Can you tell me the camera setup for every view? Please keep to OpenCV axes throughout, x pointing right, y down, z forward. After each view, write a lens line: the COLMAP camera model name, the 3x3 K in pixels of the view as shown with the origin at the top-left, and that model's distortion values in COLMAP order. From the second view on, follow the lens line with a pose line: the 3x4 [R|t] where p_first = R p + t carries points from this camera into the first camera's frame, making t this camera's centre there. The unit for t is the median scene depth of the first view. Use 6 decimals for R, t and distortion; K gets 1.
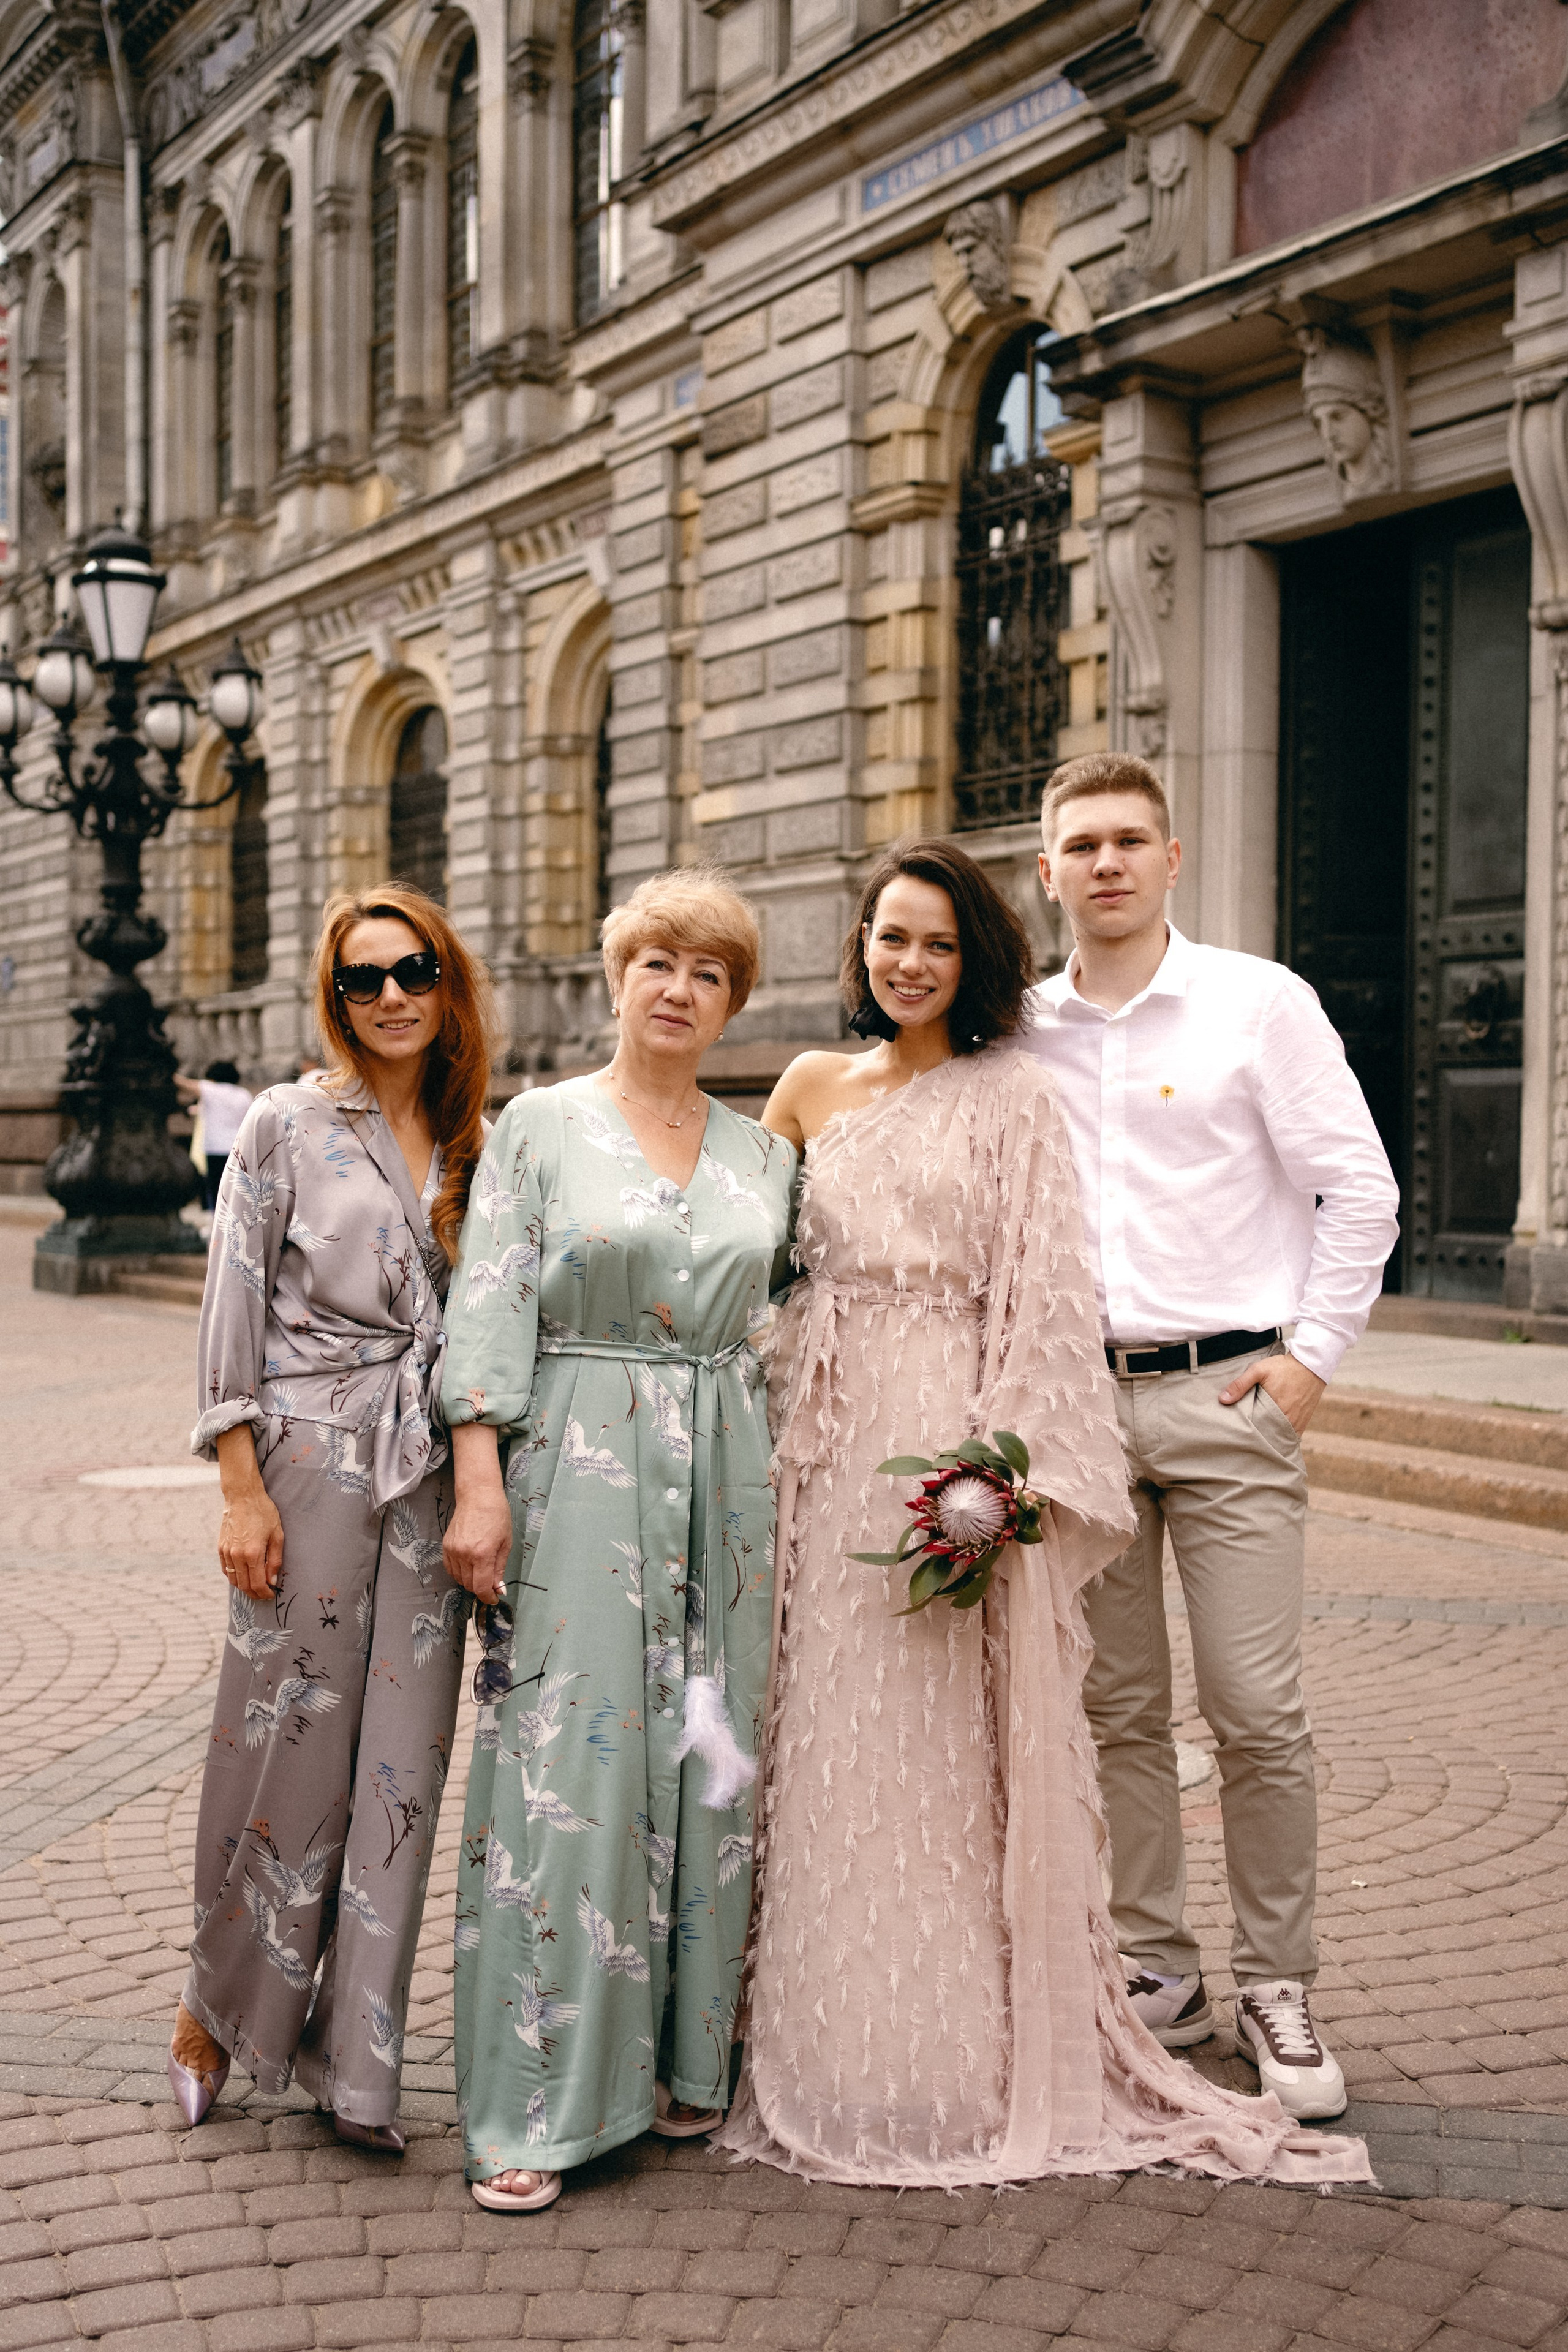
lens RADIAL K [[2604.7, 0, 809.3], [0, 2604.7, 1235.4], [0, 0, 1]] dist [0.006208, -0.012969]
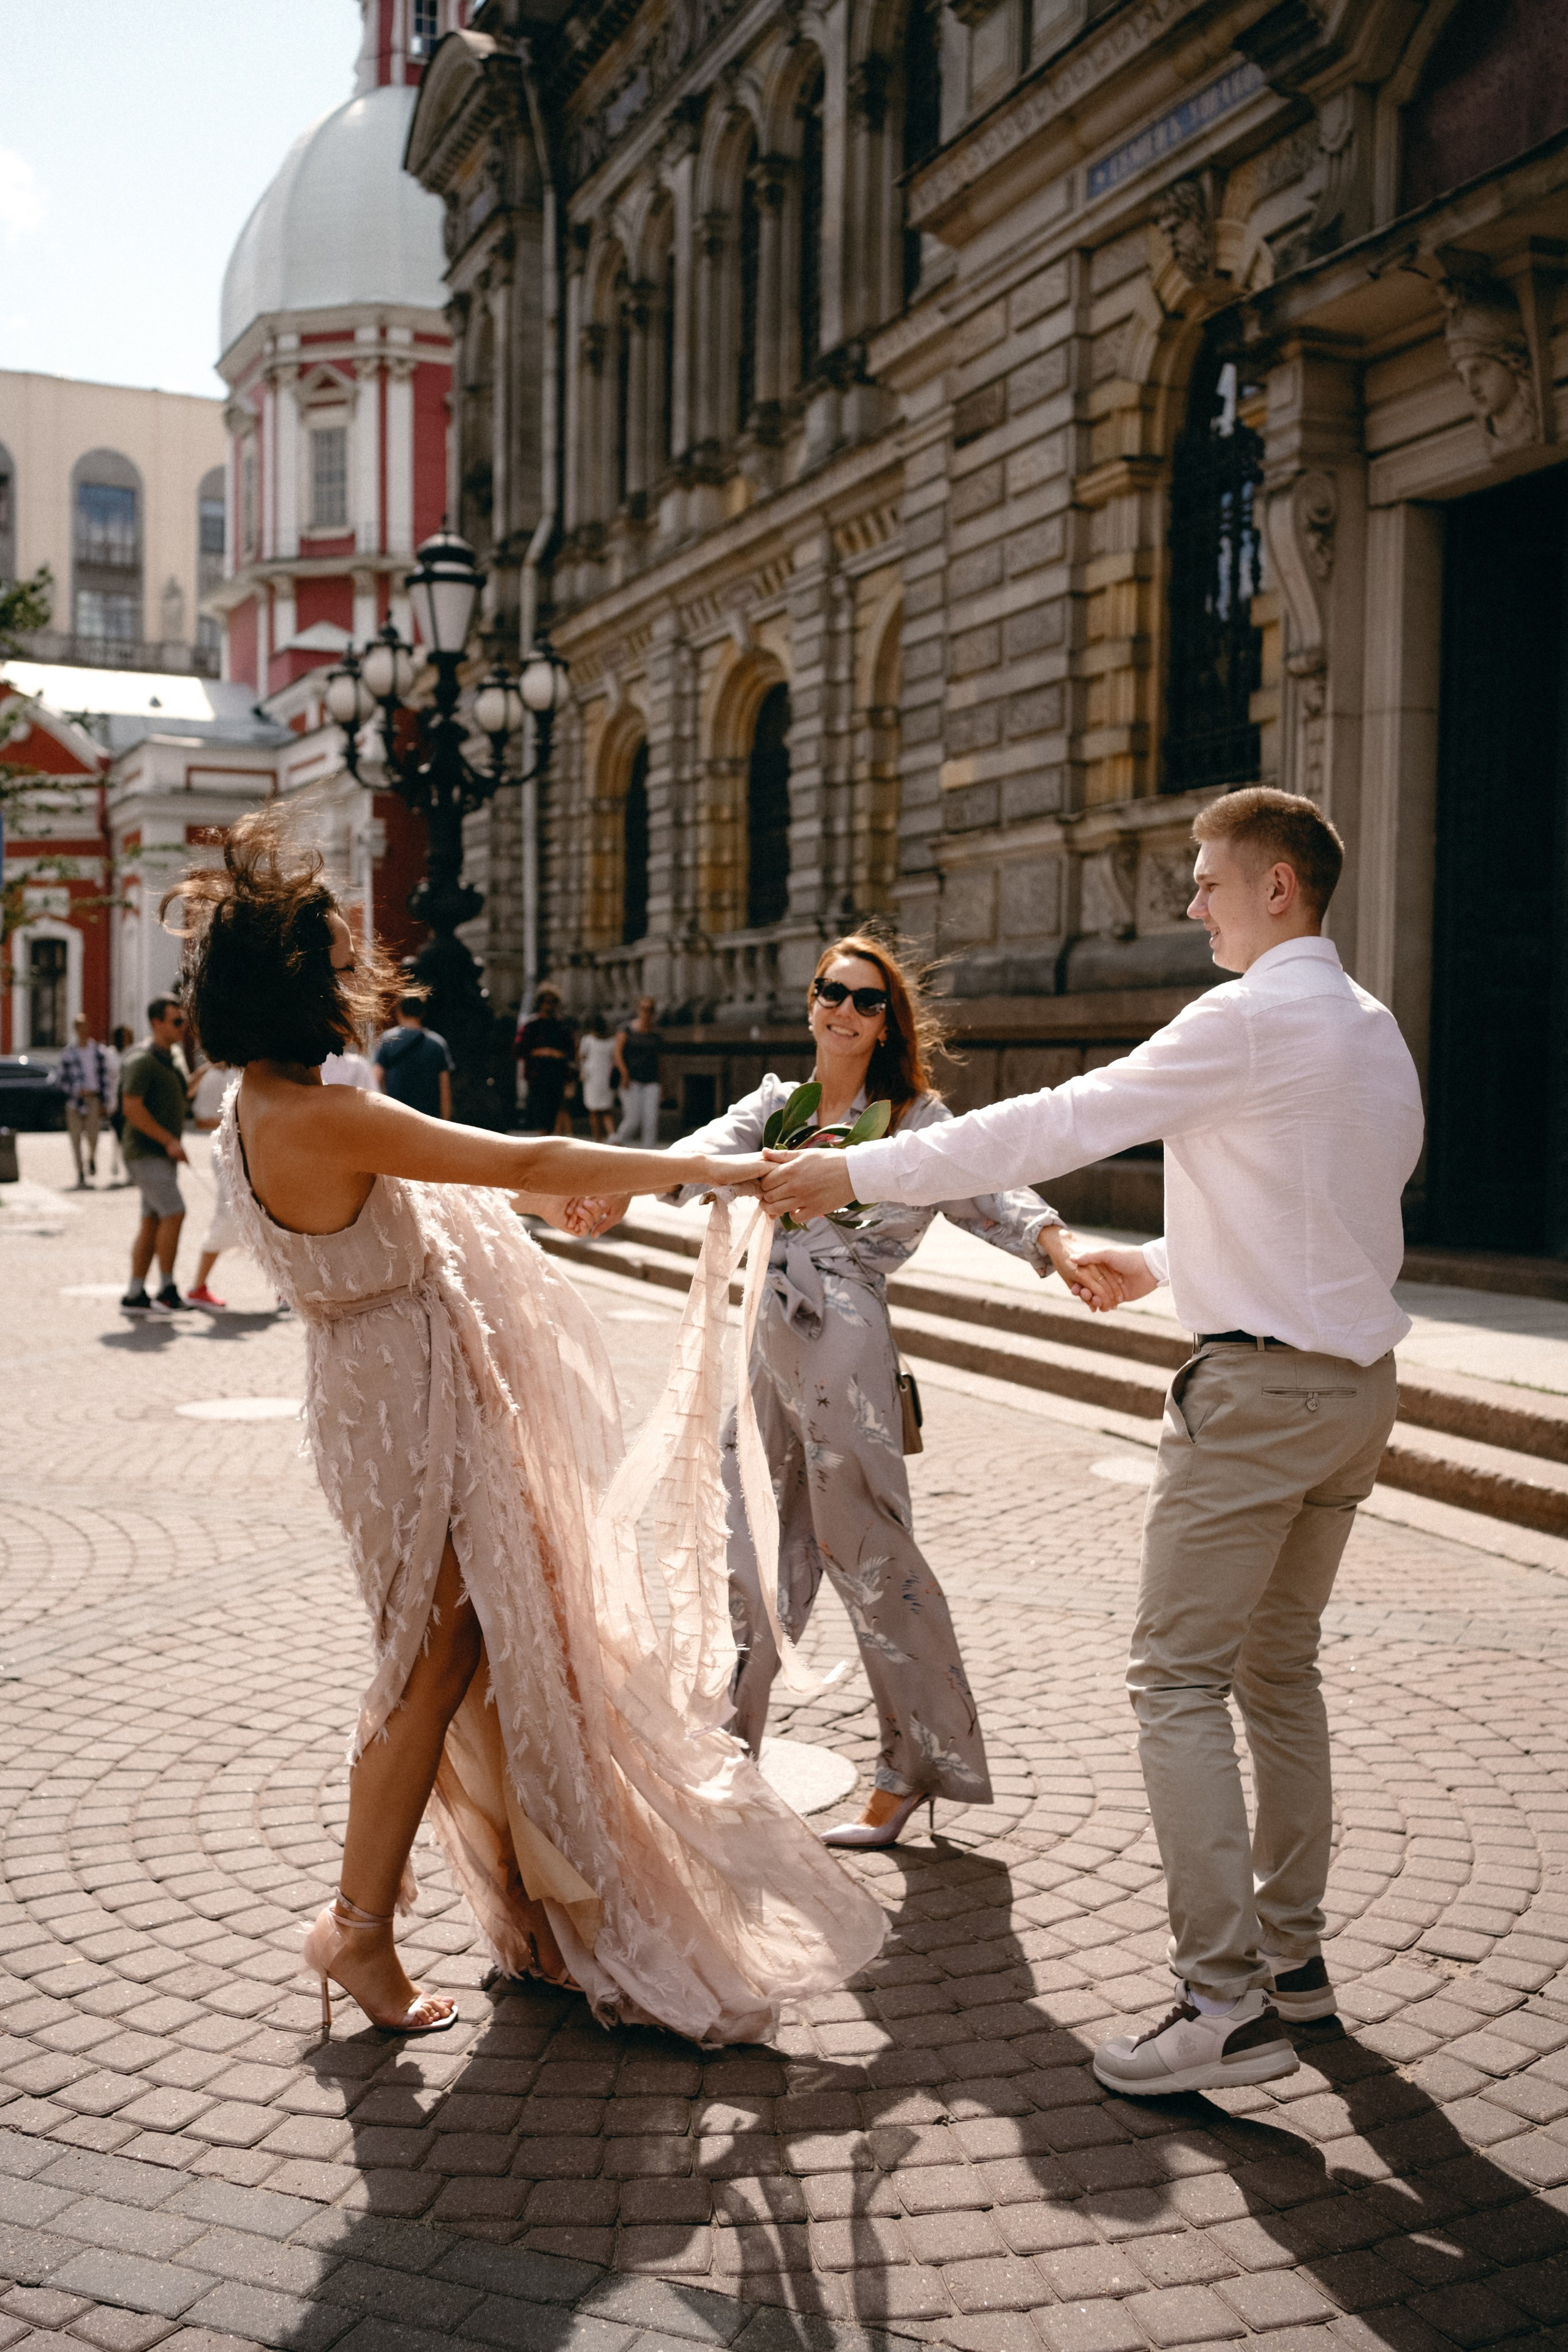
lens RADIAL K [[2357.5, 0, 763.7], [0, 2357.5, 1176.8], [0, 0, 1]] dist [0.009594, -0.011541]
pose [[0.978392, 0.014386, -0.206255, 0.083615], [-0.012717, 0.999875, 0.009415, -0.008106], [0.206365, -0.006588, 0.978453, 0.041585]]
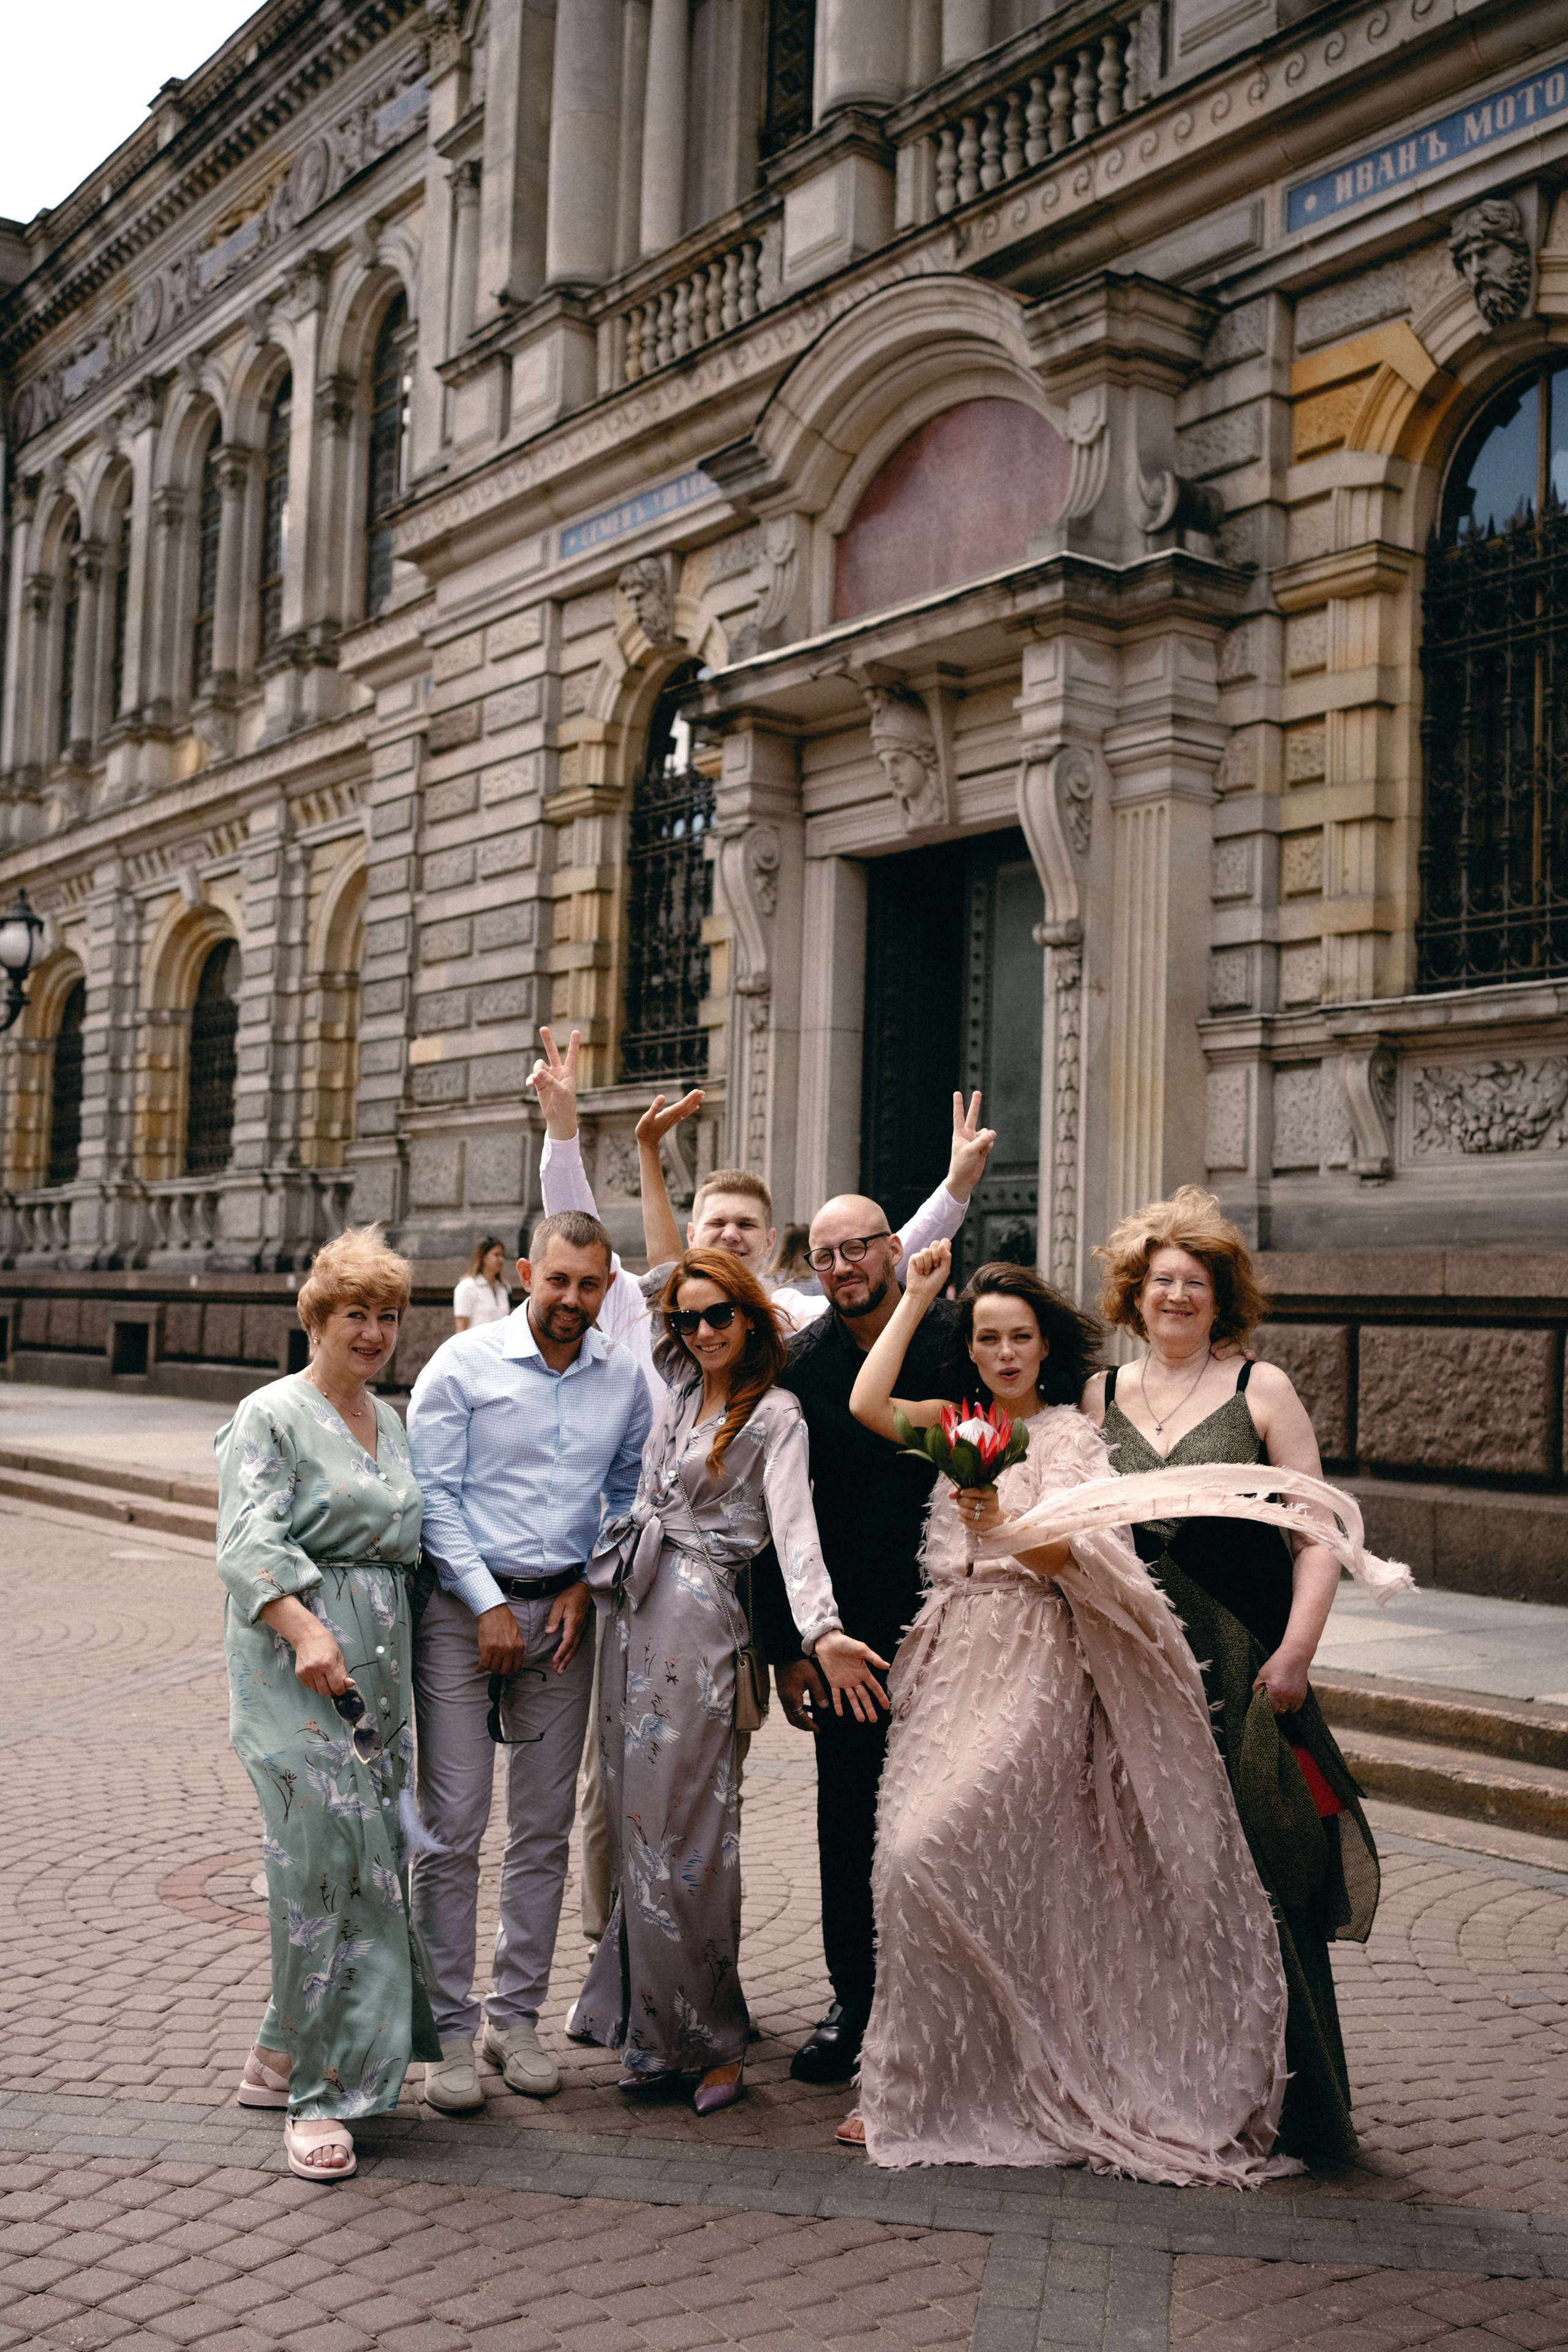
lens RADIAL K [[2445.5, 0, 768.6], [0, 2445.5, 1165.8], [0, 0, 1]] dist [-0.010876, 0.024212]
pose [[0.998715, 0.026516, 0.043190, 0.065881], [-0.022014, 0.994585, -0.101569, -0.008072], [-0.045649, 0.100487, 0.993891, -0.067071]]
